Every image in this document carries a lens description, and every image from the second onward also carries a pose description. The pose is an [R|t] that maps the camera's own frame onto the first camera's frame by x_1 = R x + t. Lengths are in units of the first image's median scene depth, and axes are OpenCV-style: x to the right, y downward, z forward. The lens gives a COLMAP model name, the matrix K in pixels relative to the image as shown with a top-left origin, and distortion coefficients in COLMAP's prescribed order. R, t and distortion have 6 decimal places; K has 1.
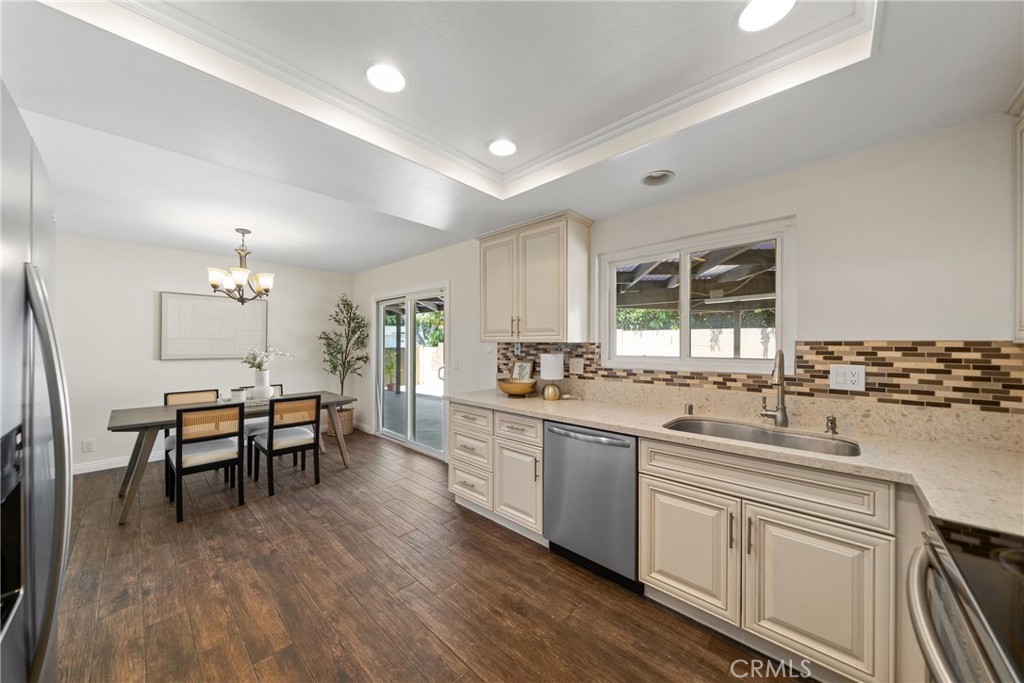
lens RADIAL K [[349.3, 0, 507.1], [0, 349.3, 344.8], [0, 0, 1]] dist [-0.003534, -0.000015]
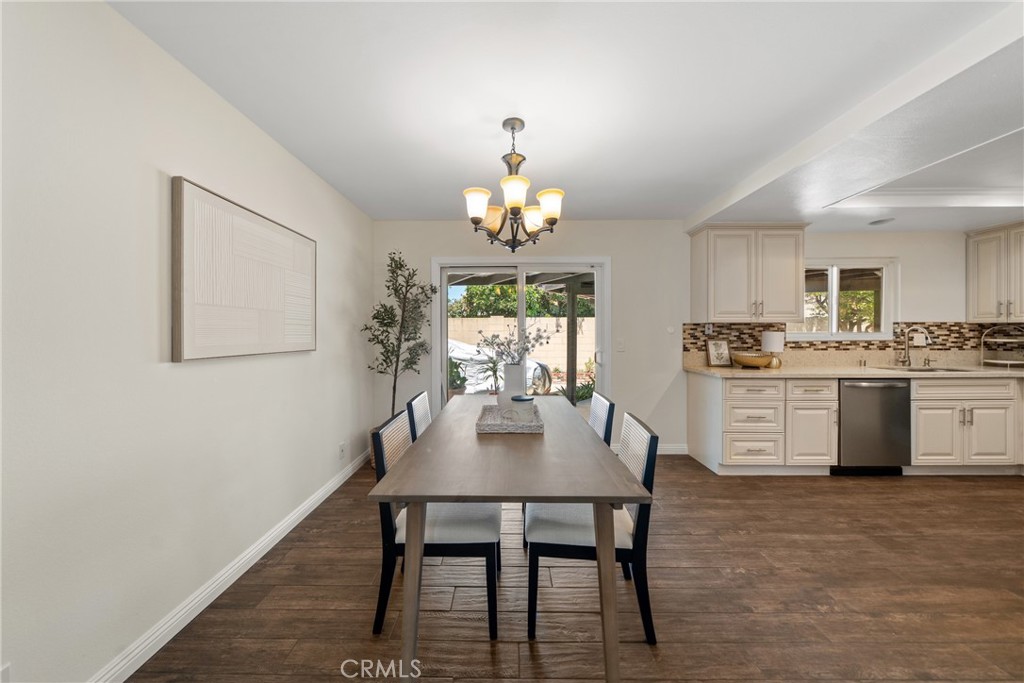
lens RADIAL K [[349.3, 0, 506.6], [0, 349.3, 334.7], [0, 0, 1]] dist [-0.003534, -0.000015]
pose [[0.739534, -0.009570, 0.673051, -1.651560], [0.006362, 0.999954, 0.007227, 0.024681], [-0.673089, -0.001063, 0.739561, 0.824973]]
